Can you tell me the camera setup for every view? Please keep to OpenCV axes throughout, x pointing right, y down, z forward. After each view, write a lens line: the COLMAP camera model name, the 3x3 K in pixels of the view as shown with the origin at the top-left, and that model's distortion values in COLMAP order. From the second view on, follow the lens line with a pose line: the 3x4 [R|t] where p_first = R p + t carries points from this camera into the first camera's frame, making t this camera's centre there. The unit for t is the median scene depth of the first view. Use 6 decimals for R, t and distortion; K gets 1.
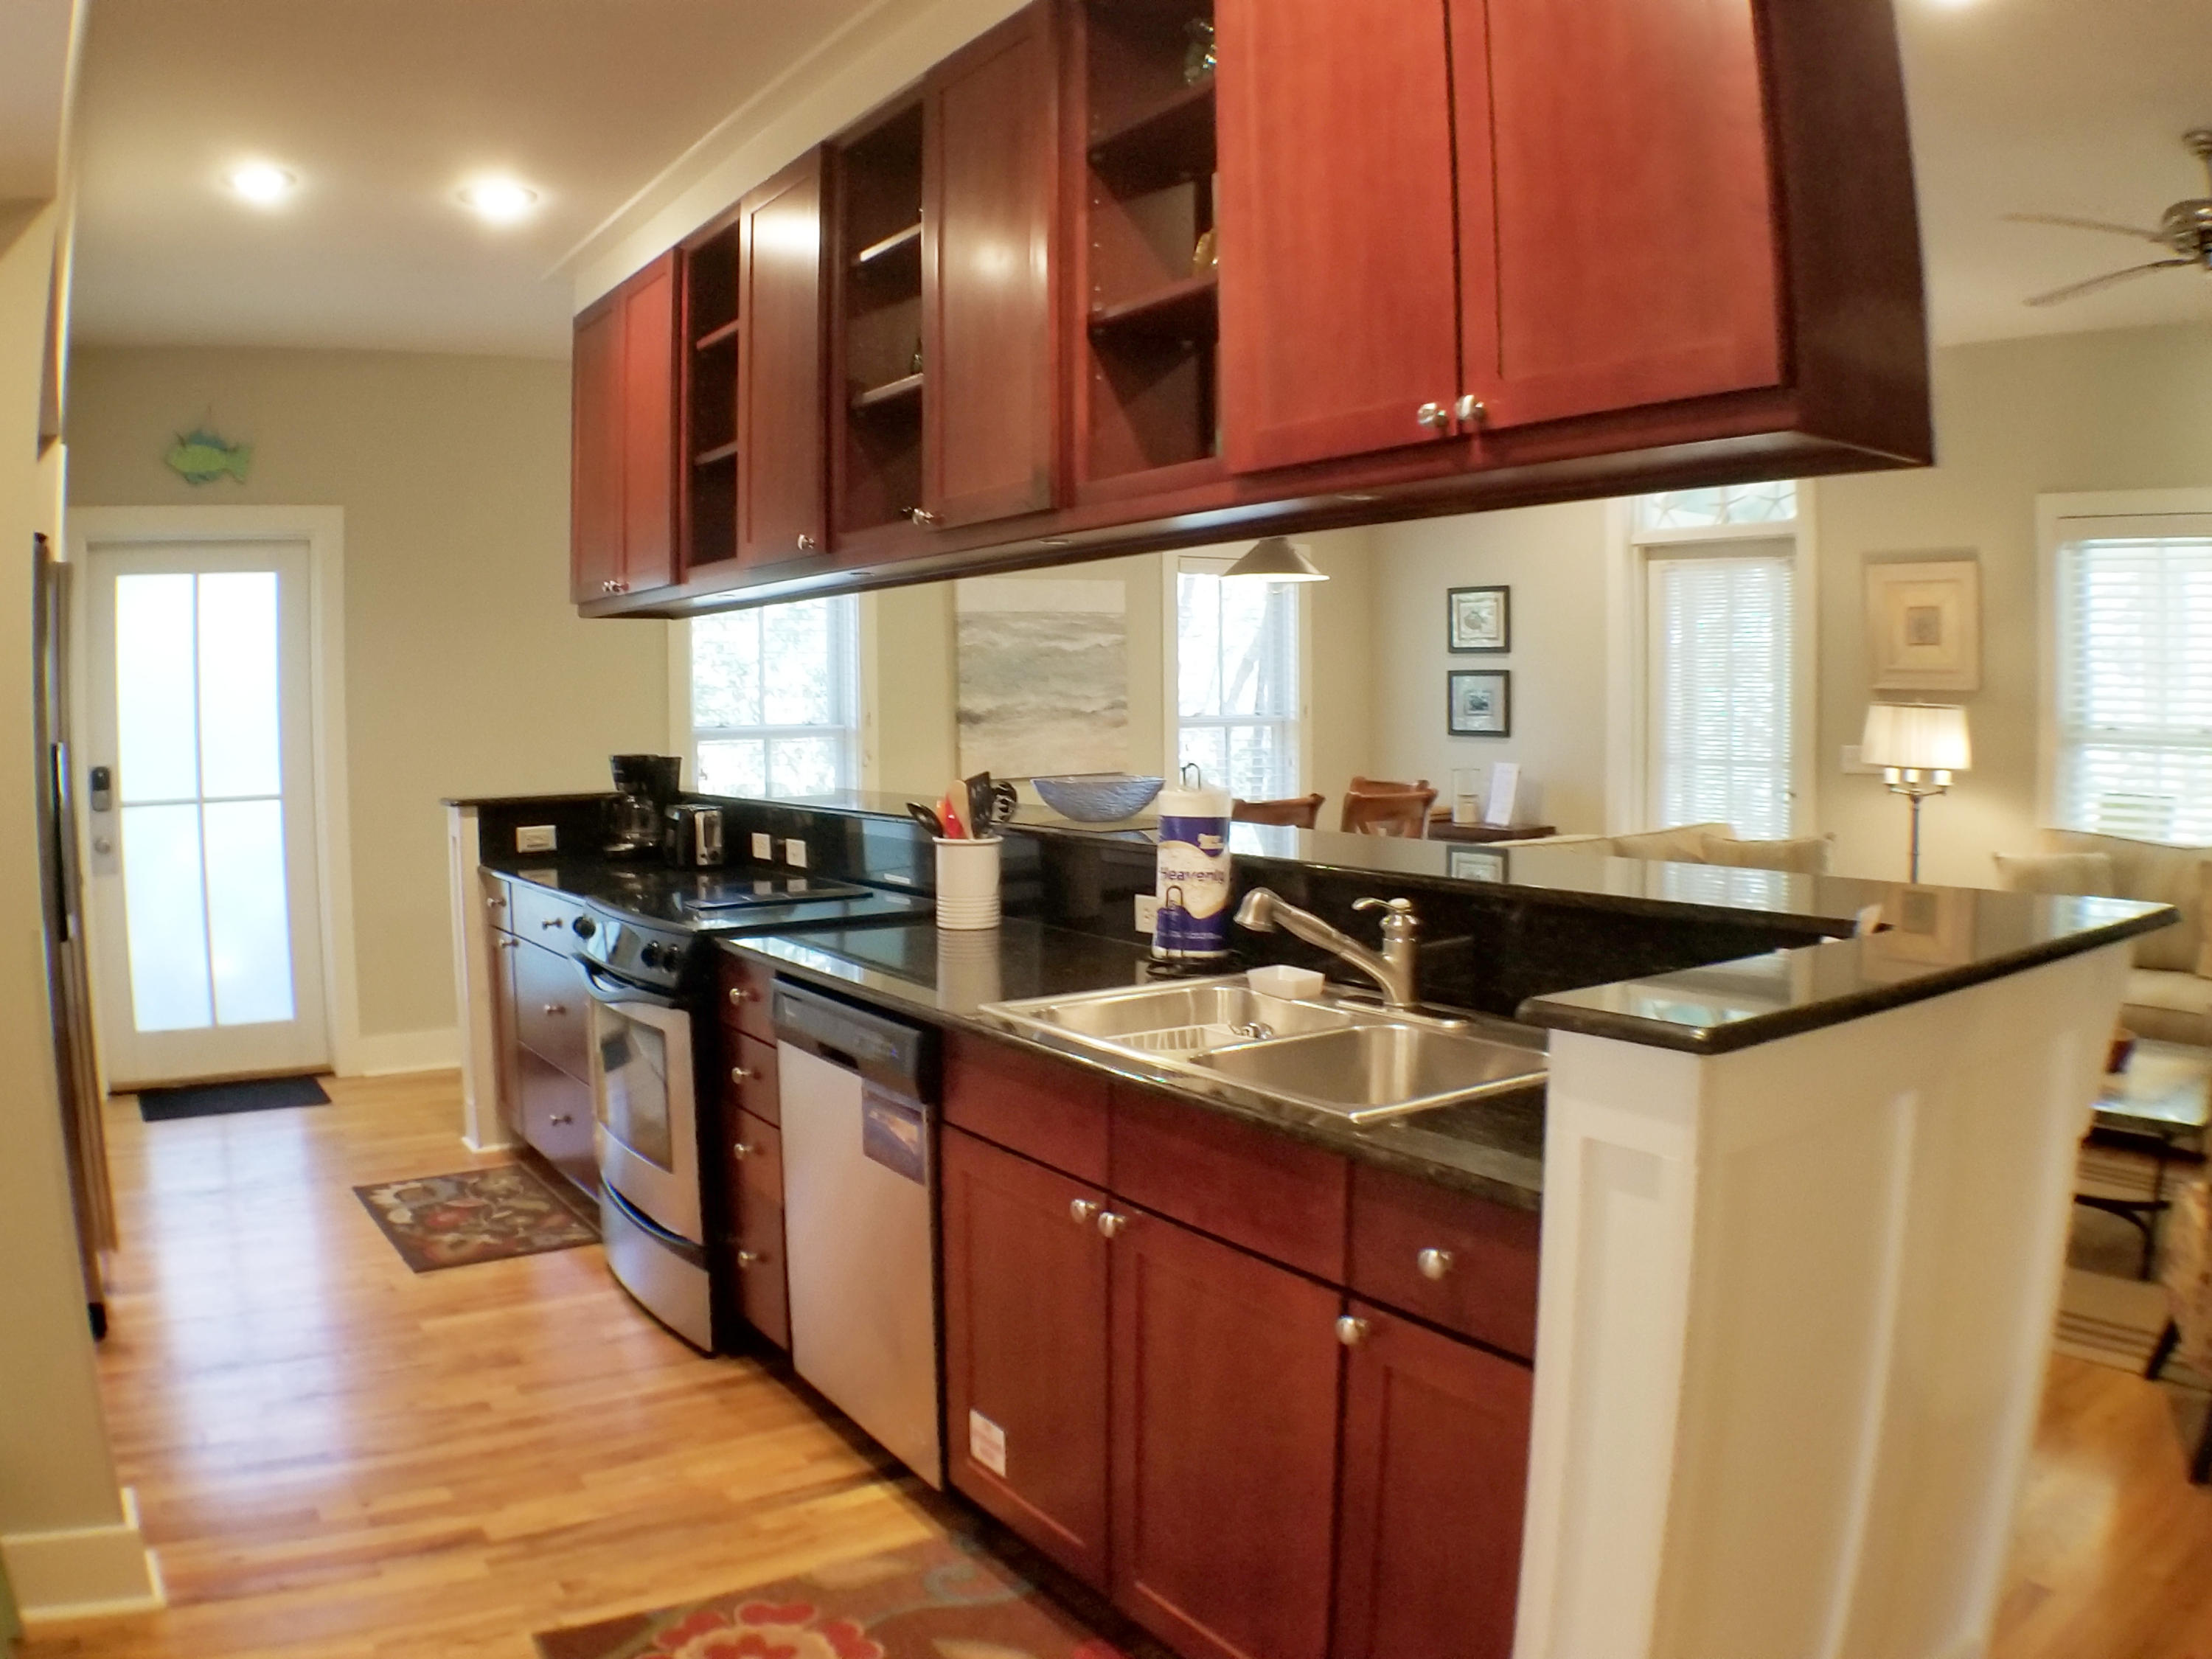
lens RADIAL K [[1679.5, 0, 1025.5], [0, 1679.5, 834.4], [0, 0, 1]] dist [-0.230112, -0.001272]
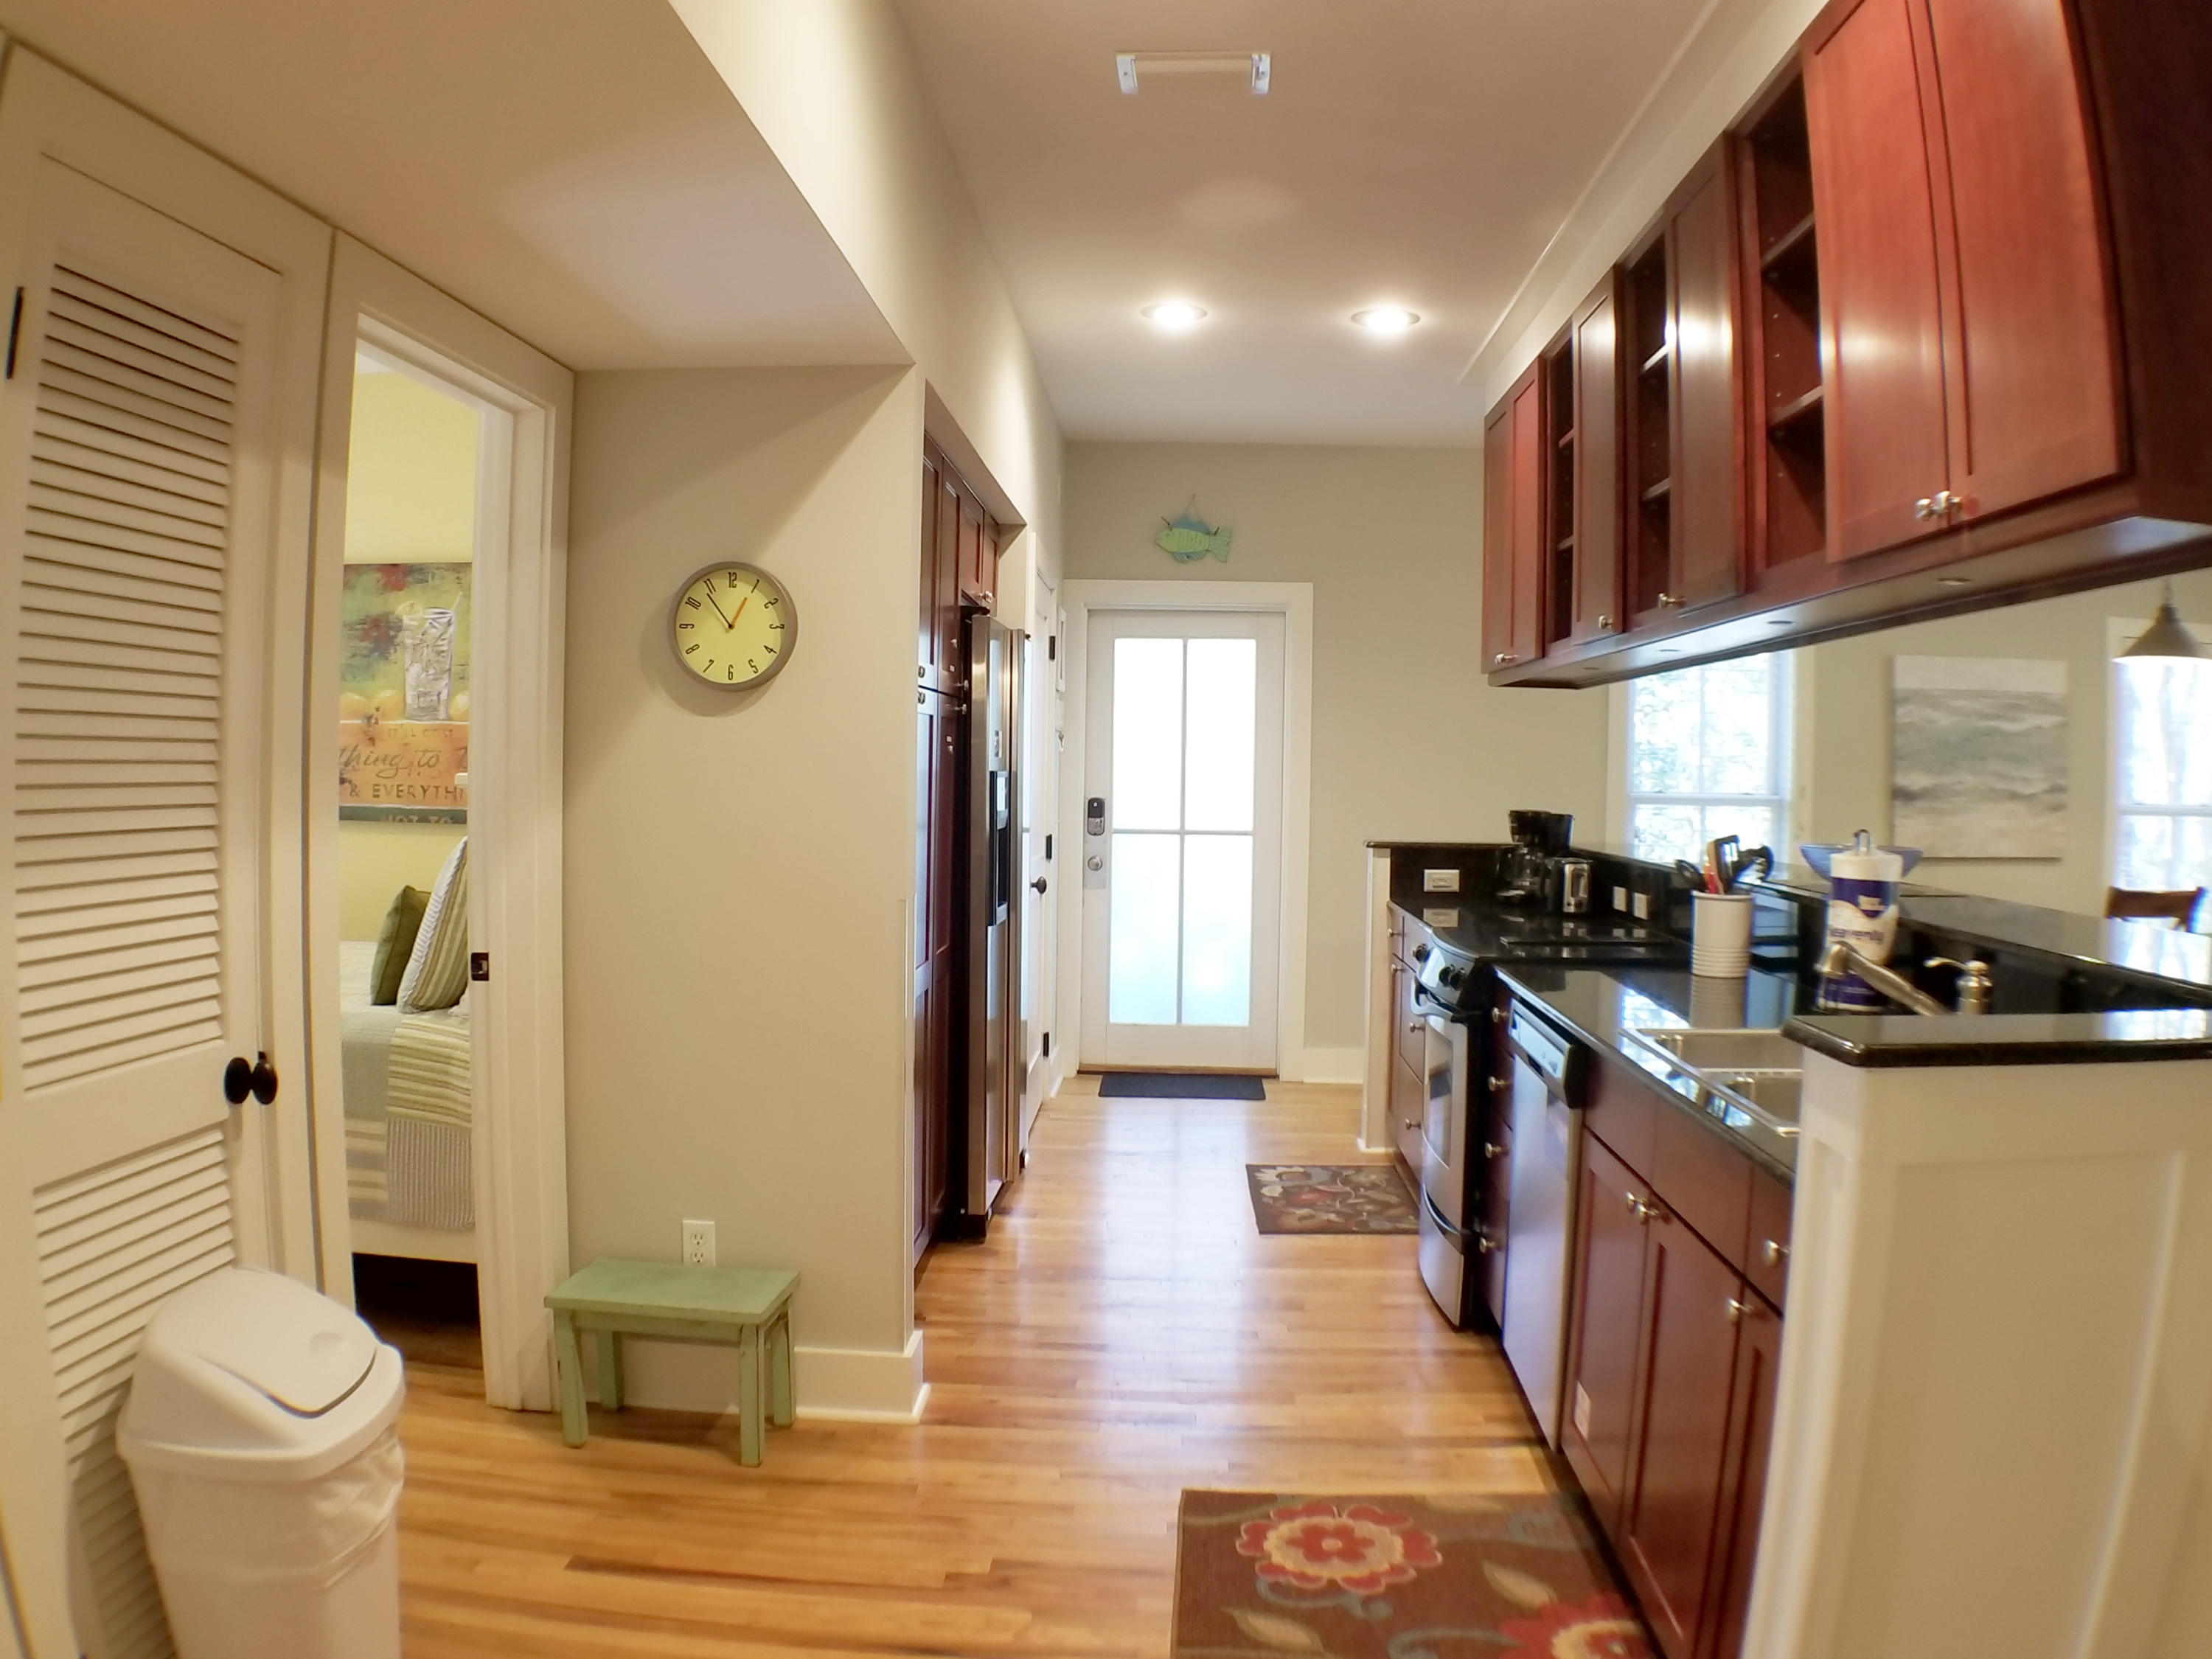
lens RADIAL K [[1655.3, 0, 1046.3], [0, 1655.3, 841.4], [0, 0, 1]] dist [-0.222612, -0.002557]
pose [[0.801505, 0.051028, -0.595807, 0.144096], [-0.071581, 0.997376, -0.010872, 0.006995], [0.593689, 0.051362, 0.803054, -0.058072]]
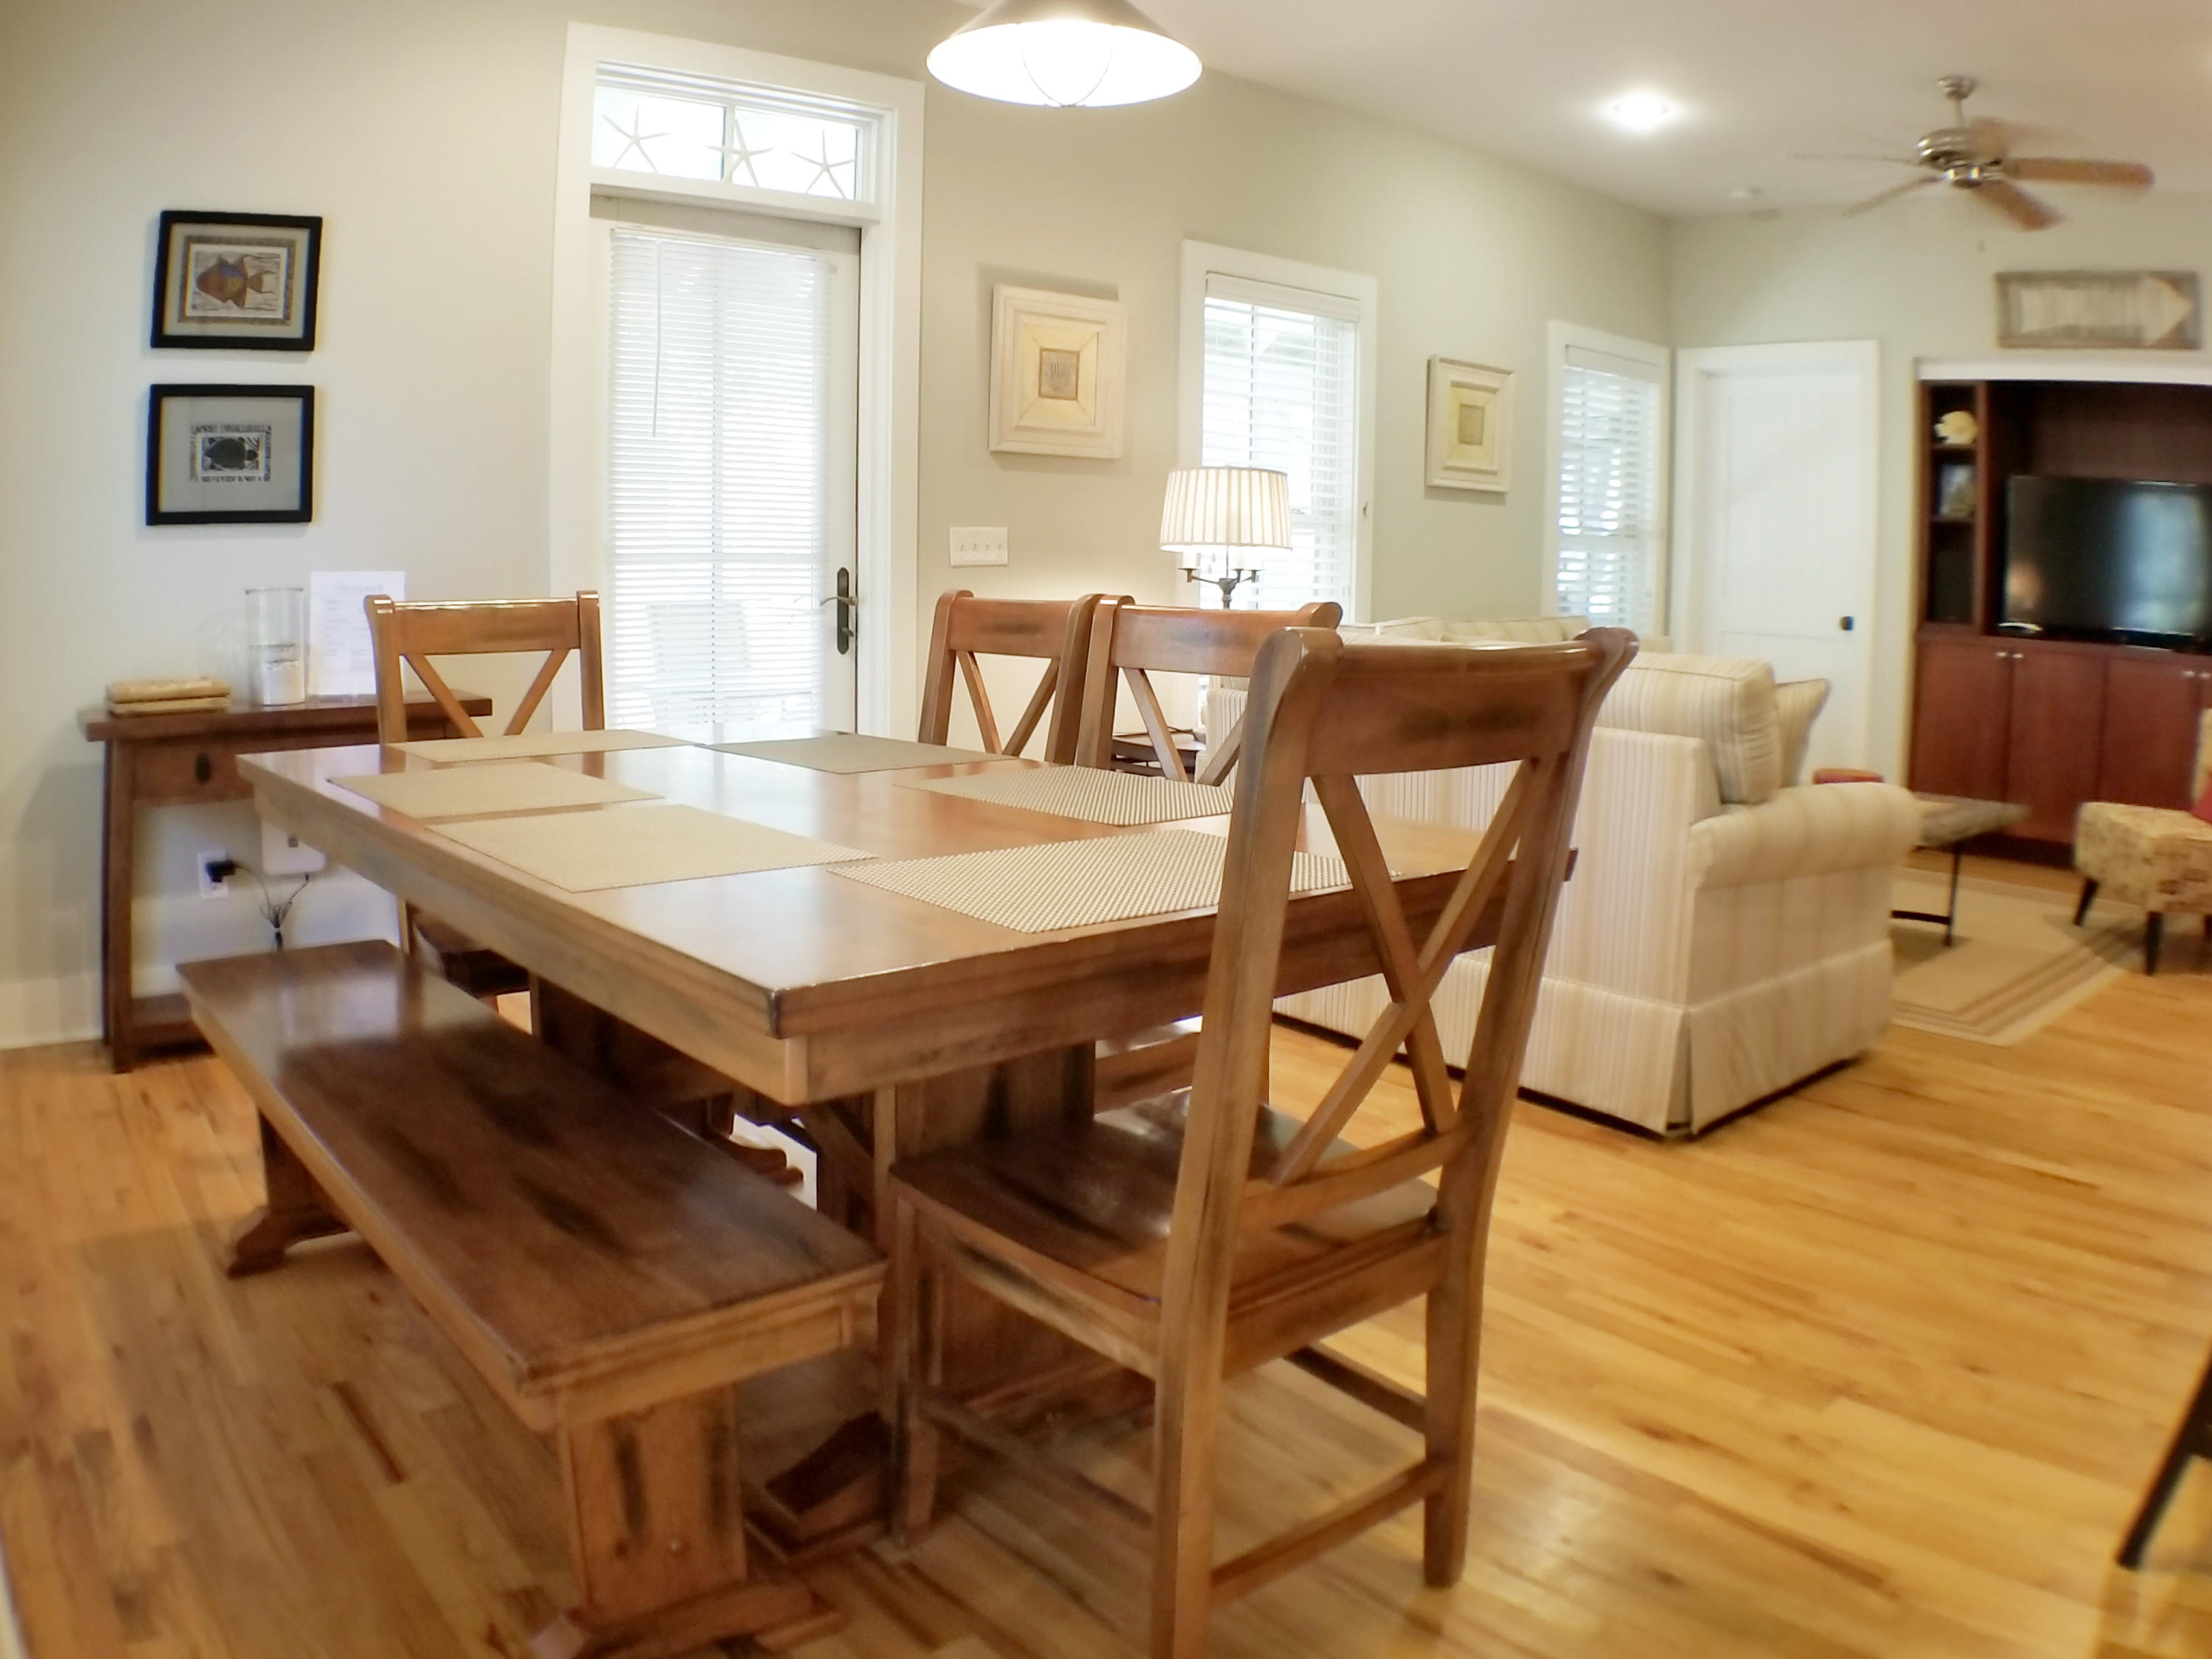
lens RADIAL K [[1655.3, 0, 1046.3], [0, 1655.3, 841.4], [0, 0, 1]] dist [-0.222612, -0.002557]
pose [[-0.104541, -0.147904, 0.983461, -0.294800], [0.068103, 0.985494, 0.155449, -0.032500], [-0.992186, 0.083227, -0.092952, 1.216579]]
